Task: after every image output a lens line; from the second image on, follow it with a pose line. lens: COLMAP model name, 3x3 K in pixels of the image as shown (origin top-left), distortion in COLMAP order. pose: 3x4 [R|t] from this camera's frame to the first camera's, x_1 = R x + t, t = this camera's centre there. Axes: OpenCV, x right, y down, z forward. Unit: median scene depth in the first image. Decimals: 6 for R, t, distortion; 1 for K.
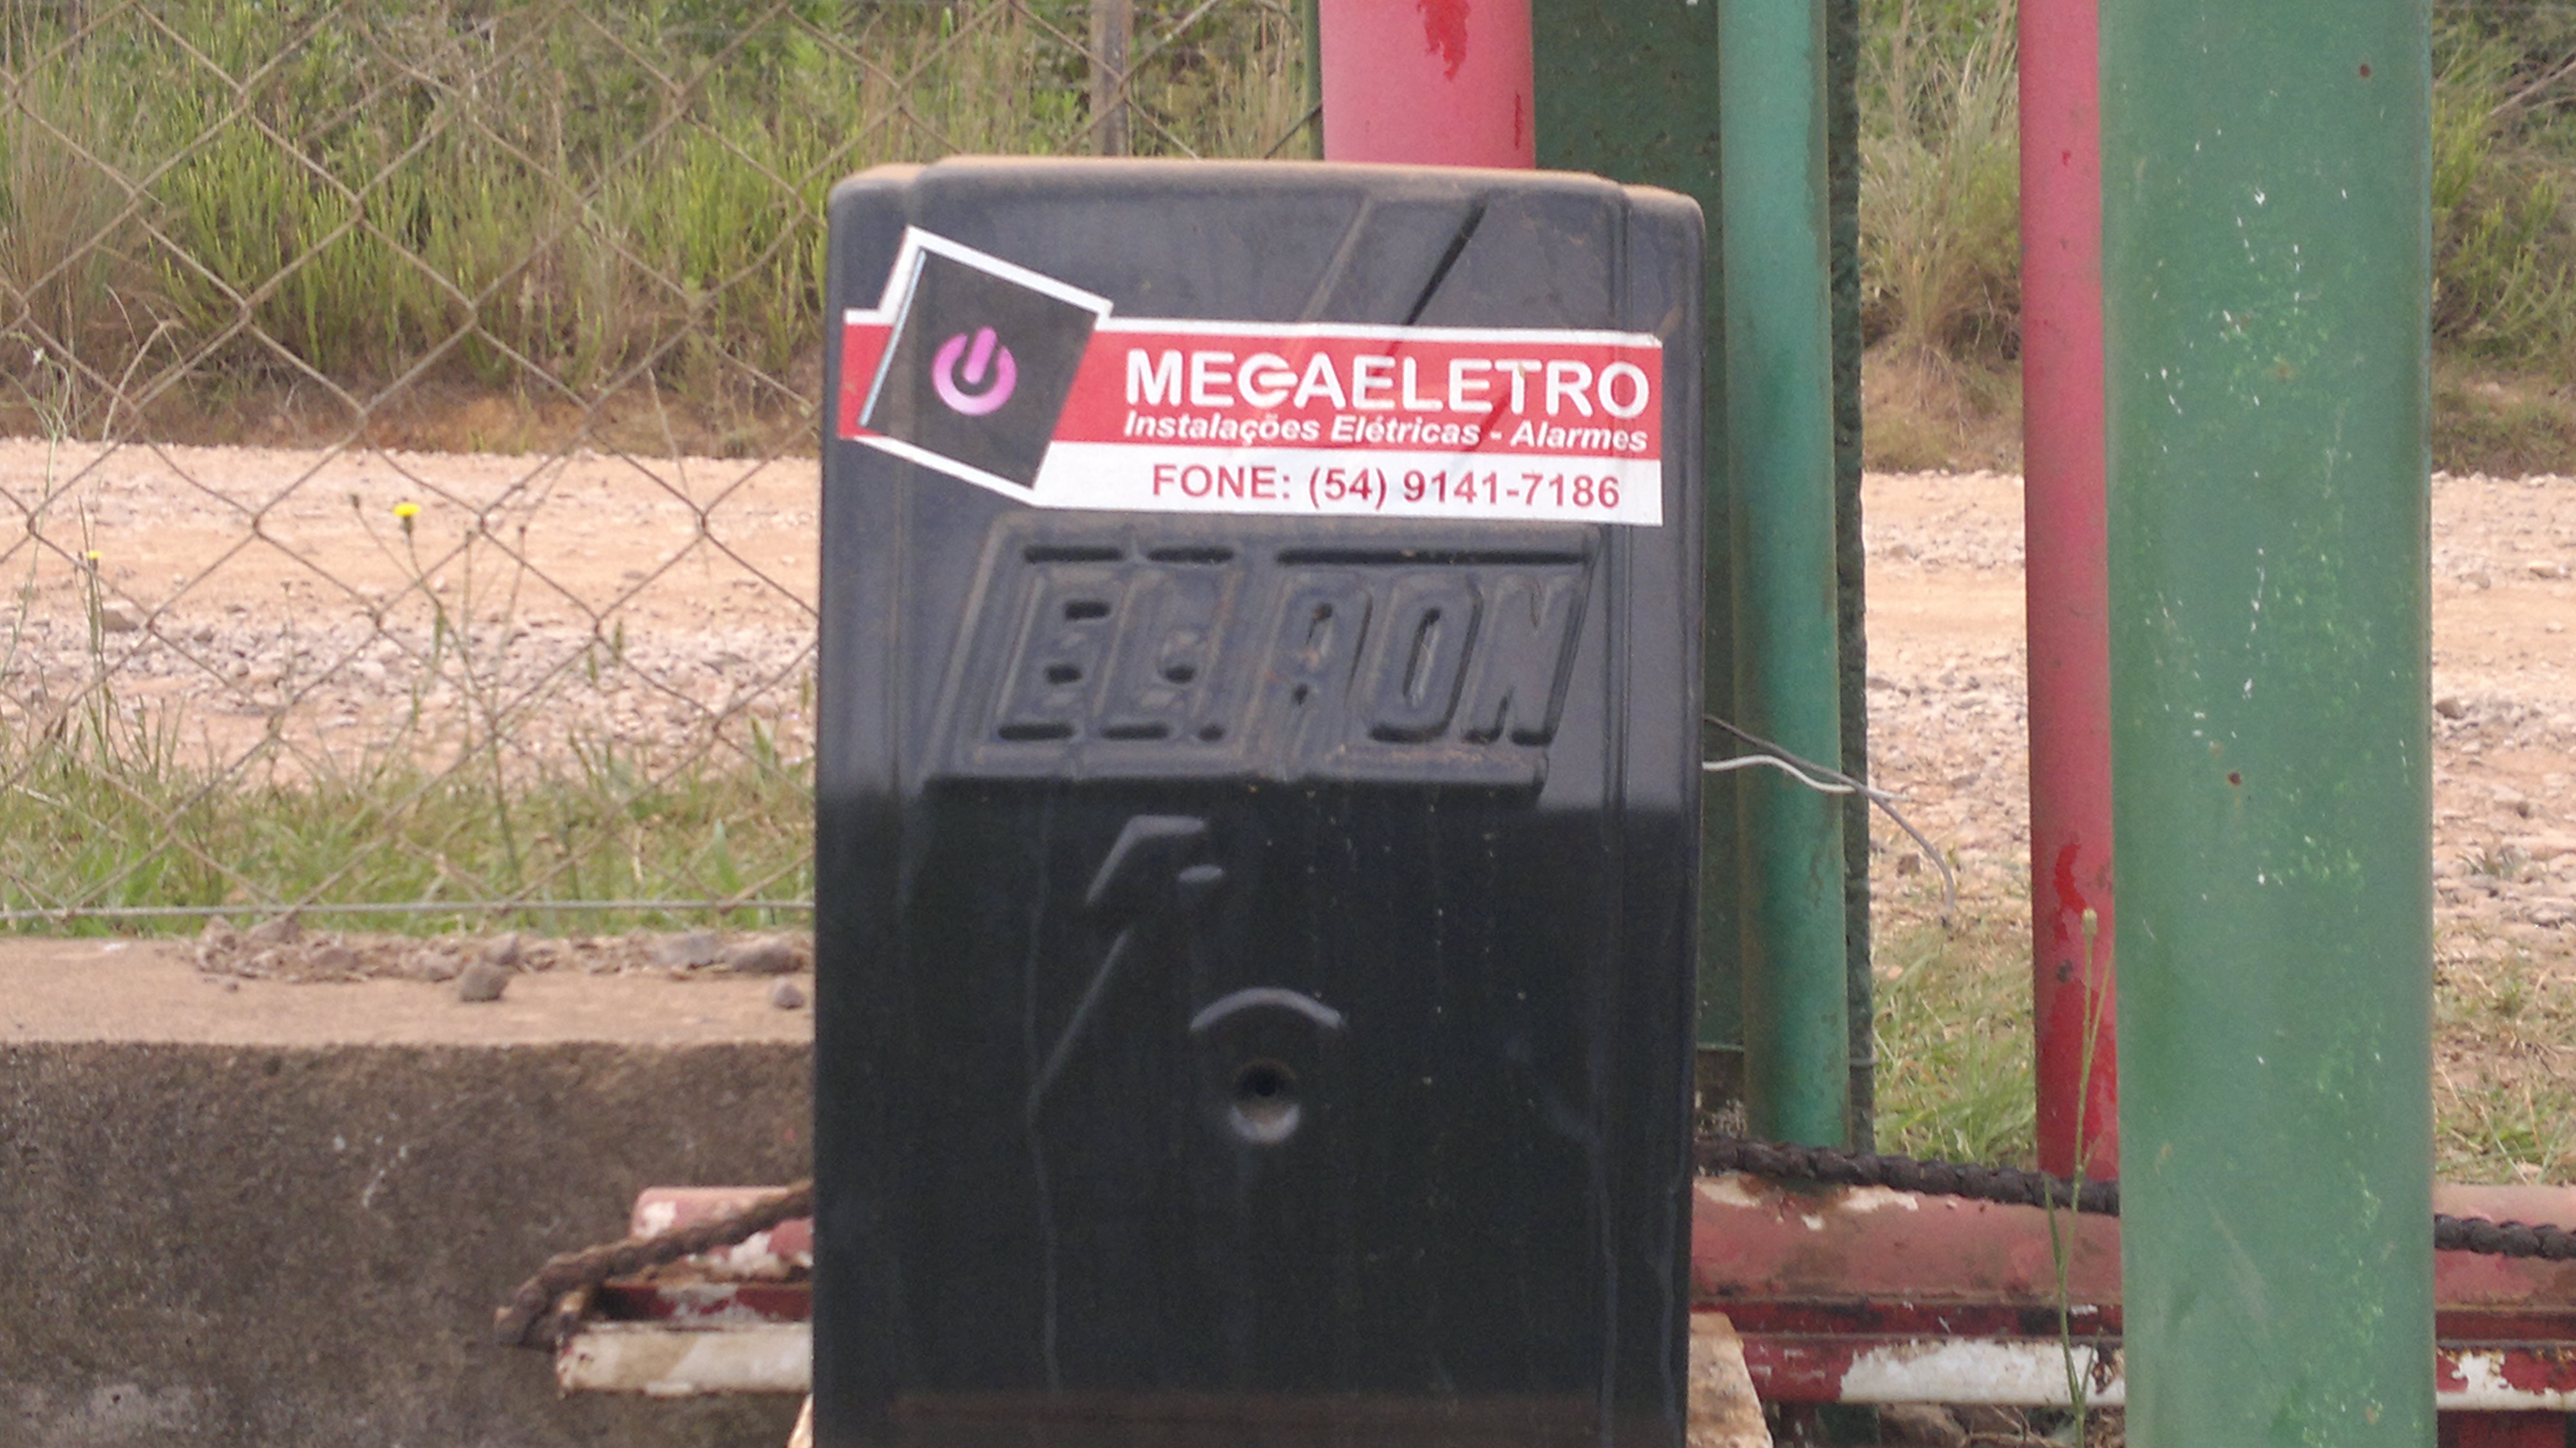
lens RADIAL K [[4362.5, 0, 1288.0], [0, 4362.5, 724.0], [0, 0, 1]] dist [0.169779, -0.541527]
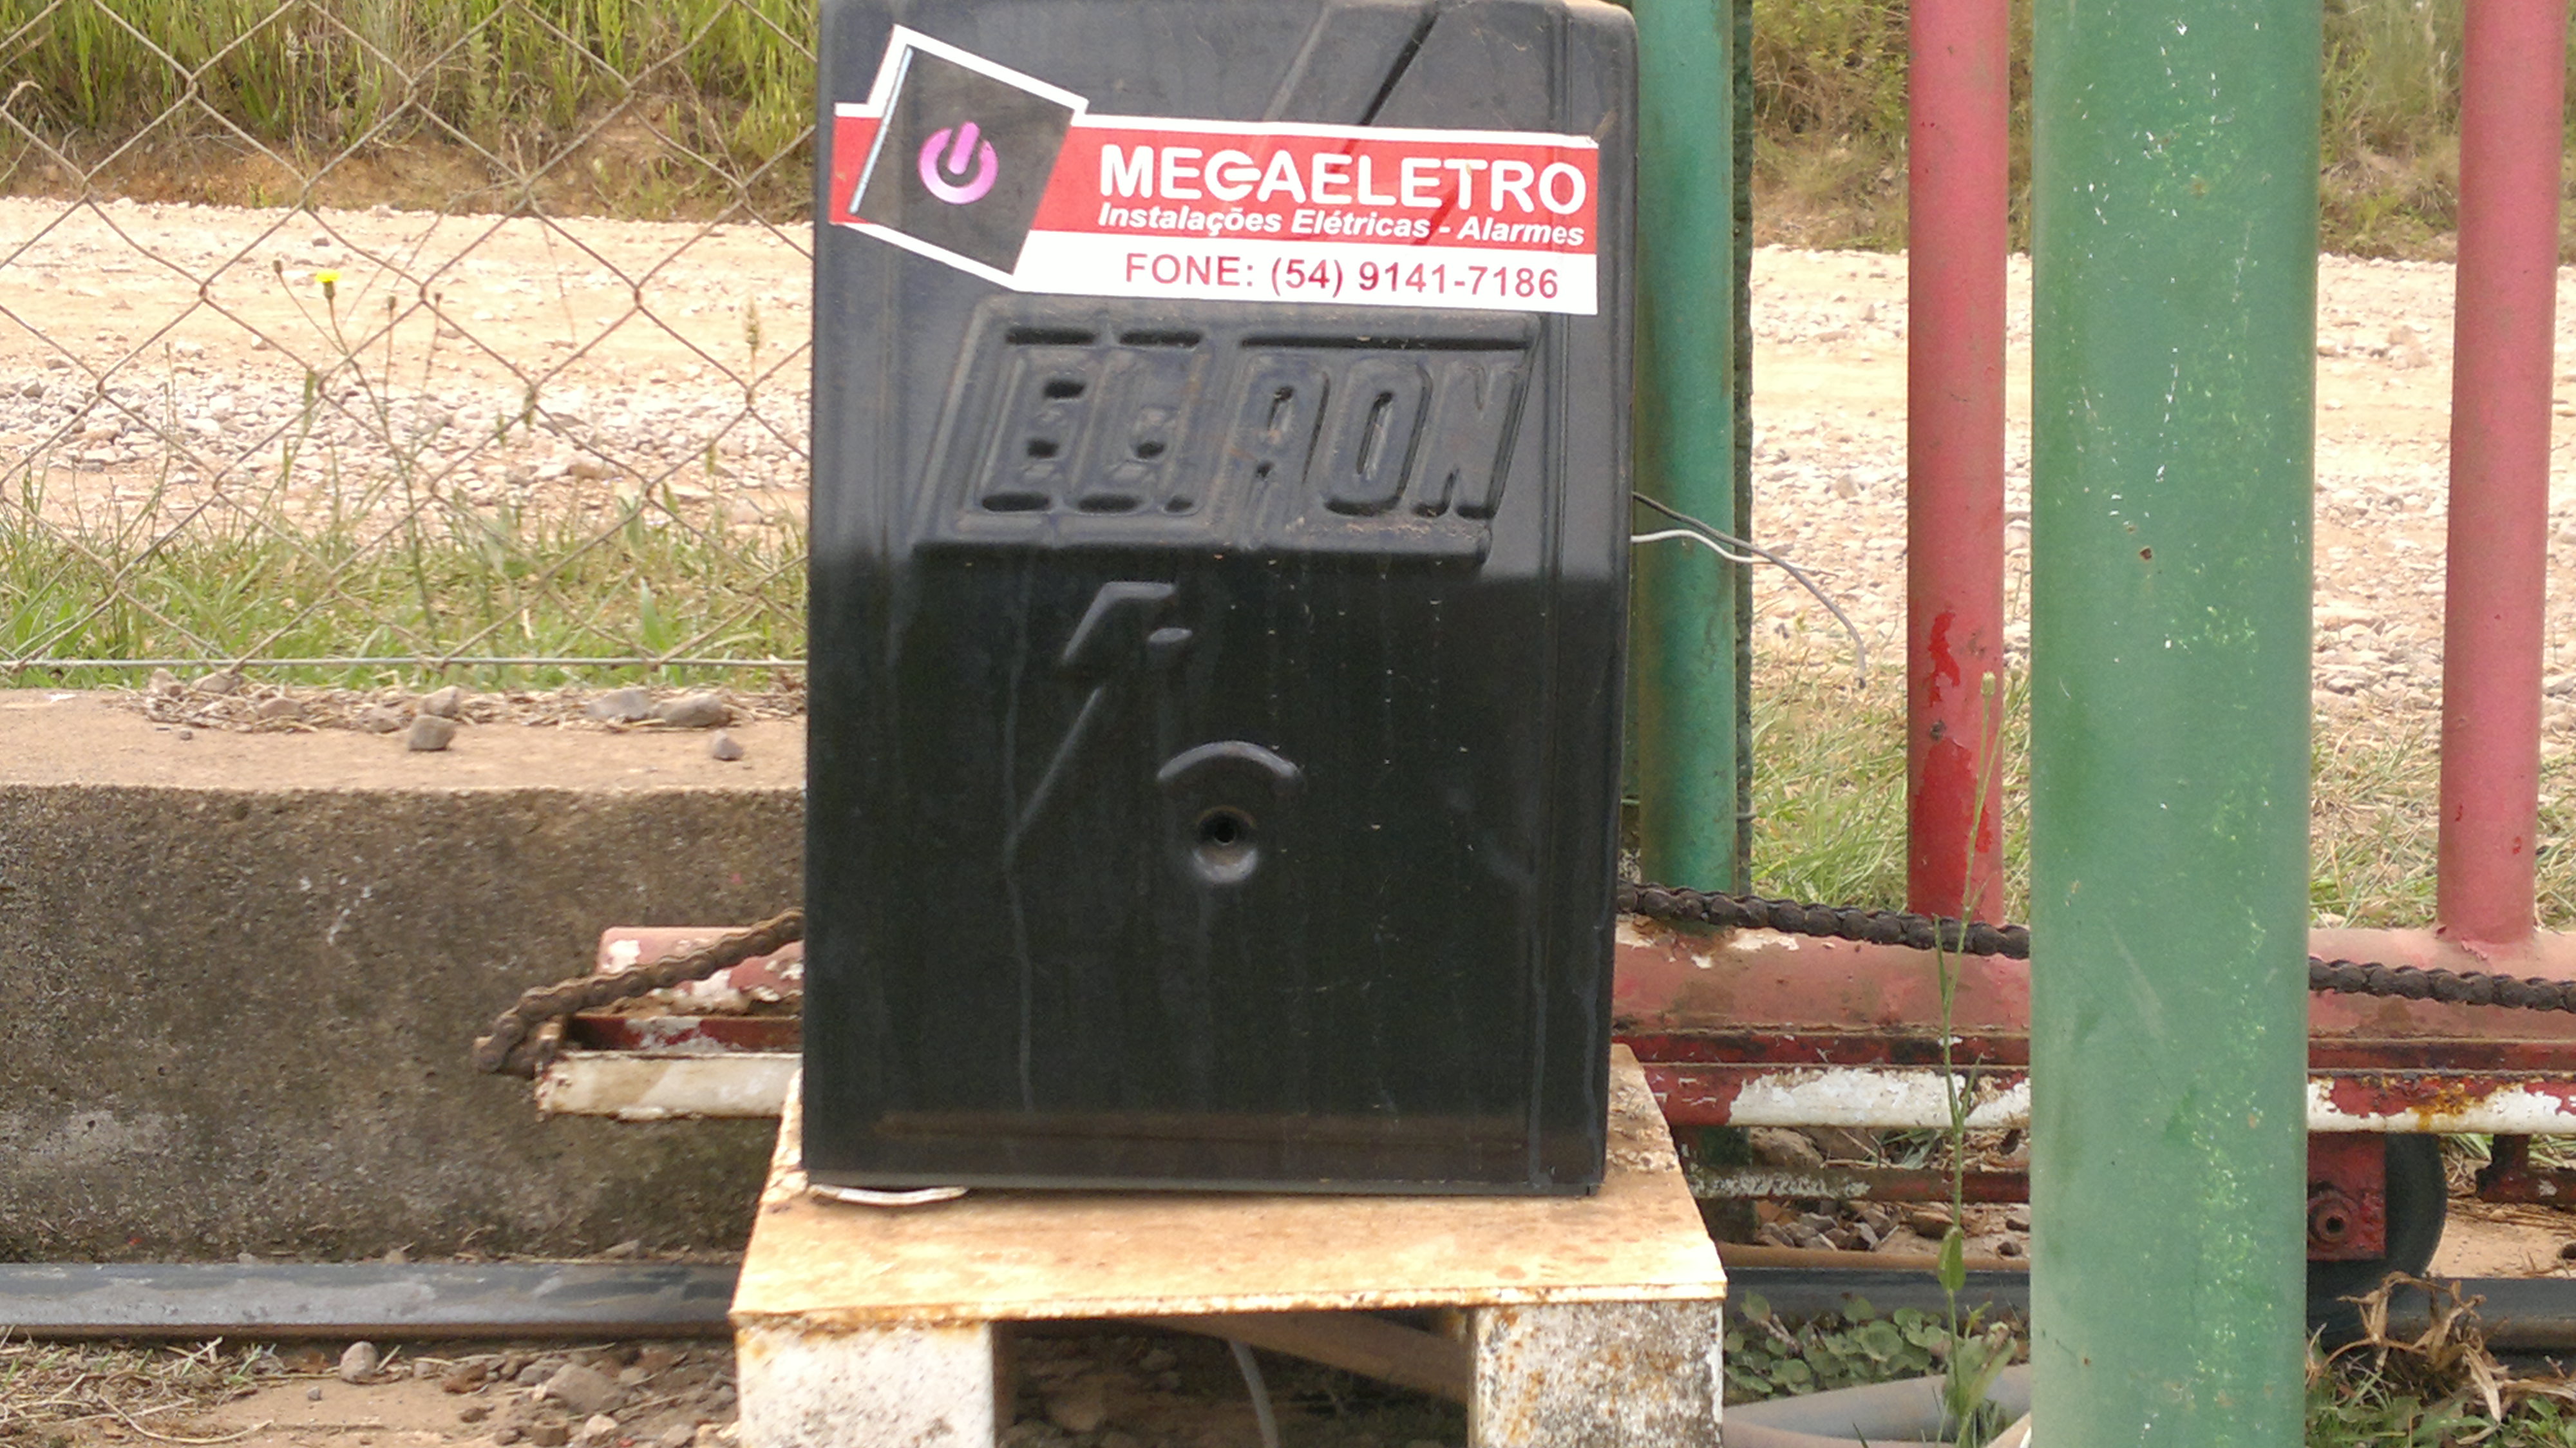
lens RADIAL K [[4362.5, 0, 1288.0], [0, 4362.5, 724.0], [0, 0, 1]] dist [0.169779, -0.541527]
pose [[0.998602, 0.005675, 0.052559, -0.039993], [-0.008495, 0.998526, 0.053600, -0.001584], [-0.052178, -0.053971, 0.997178, -0.067080]]
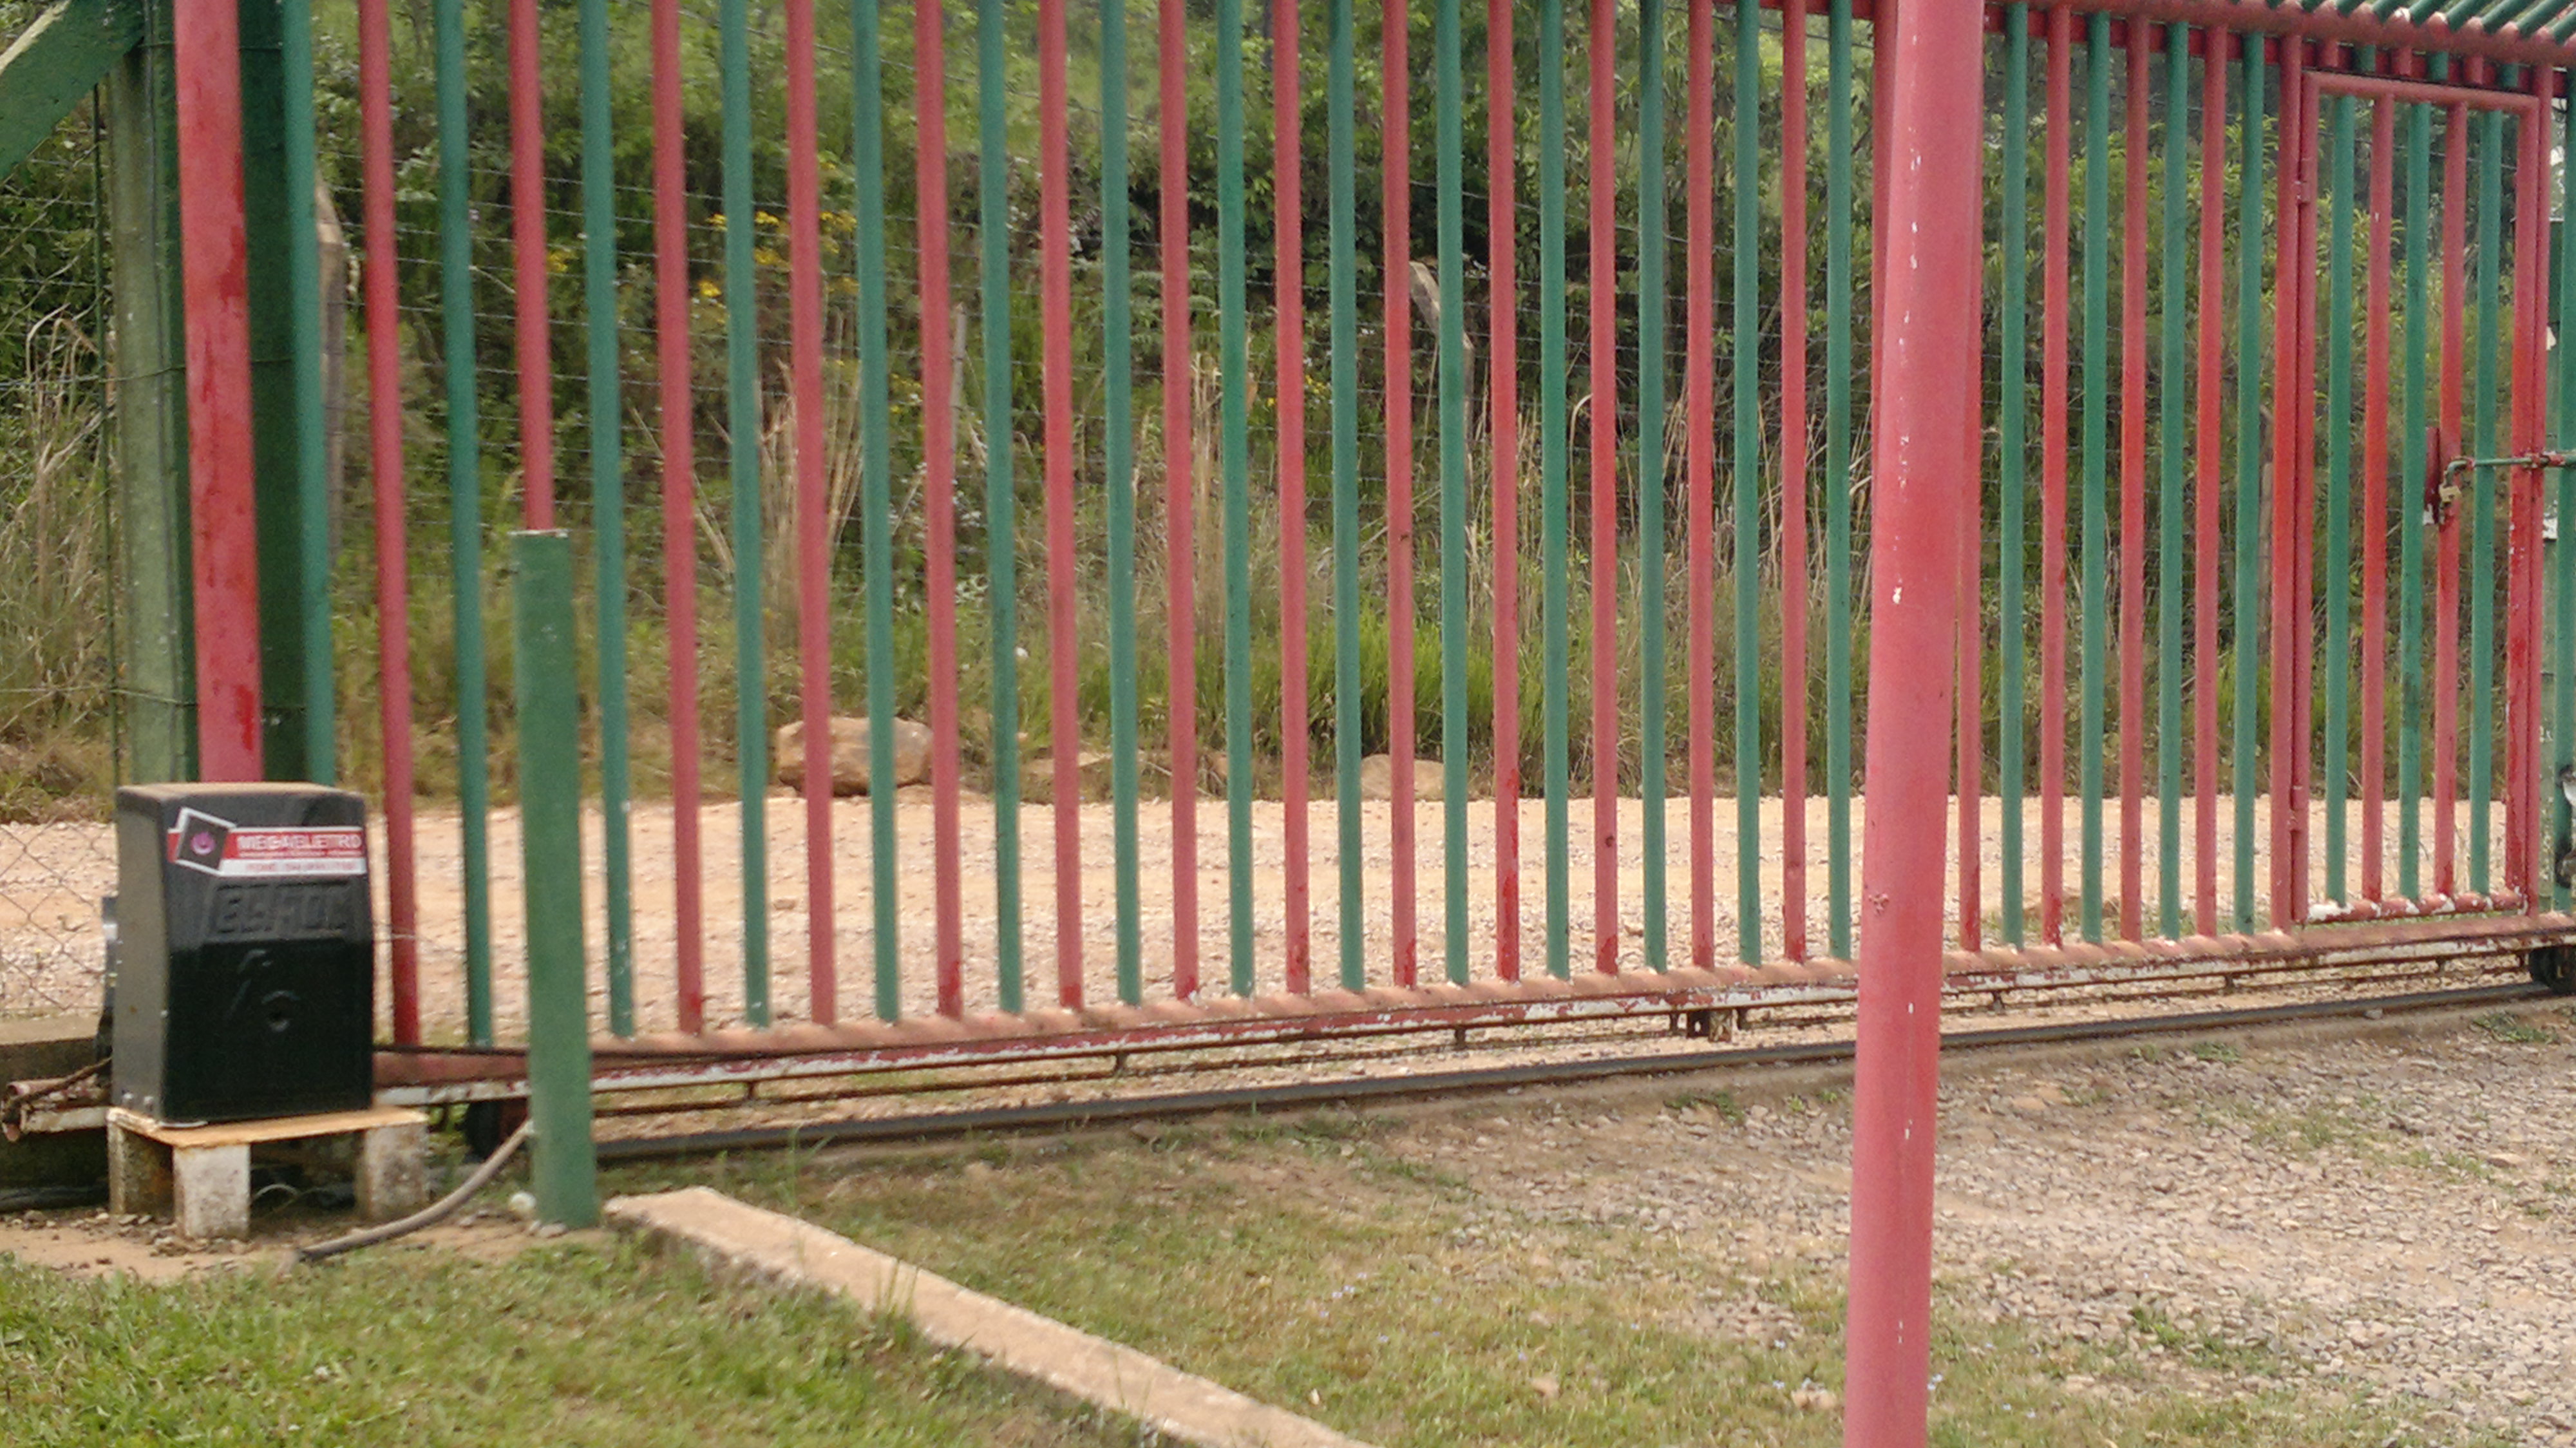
lens RADIAL K [[4362.5, 0, 1288.0], [0, 4362.5, 724.0], [0, 0, 1]] dist [0.169779, -0.541527]
pose [[0.801370, -0.020963, 0.597802, -1.447801], [0.063866, 0.996672, -0.050665, 0.067877], [-0.594750, 0.078780, 0.800041, -2.437241]]
